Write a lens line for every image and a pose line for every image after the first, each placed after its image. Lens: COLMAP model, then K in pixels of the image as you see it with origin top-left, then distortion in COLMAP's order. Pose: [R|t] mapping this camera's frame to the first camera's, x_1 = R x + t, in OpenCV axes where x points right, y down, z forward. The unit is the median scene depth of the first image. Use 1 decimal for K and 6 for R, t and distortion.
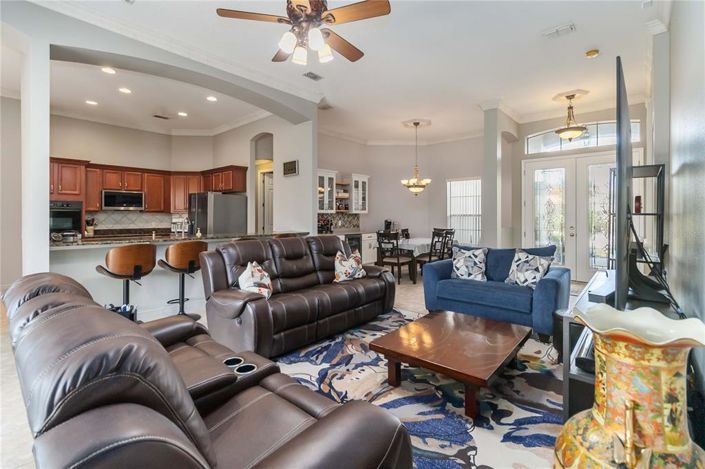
lens RADIAL K [[329.7, 0, 354.8], [0, 329.7, 216.7], [0, 0, 1]] dist [0.002072, 0.000281]
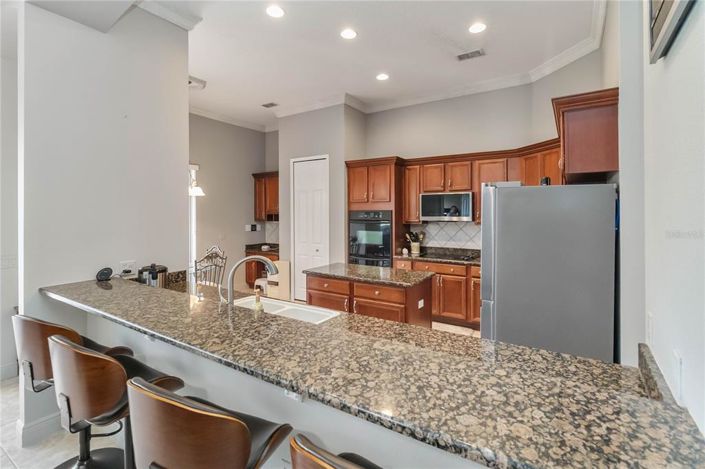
lens RADIAL K [[334.5, 0, 354.9], [0, 334.5, 221.1], [0, 0, 1]] dist [0.002479, 0.000741]
pose [[0.139118, 0.023765, -0.989991, -0.118374], [-0.003314, 0.999718, 0.023532, -0.082820], [0.990270, 0.000007, 0.139158, 1.667715]]
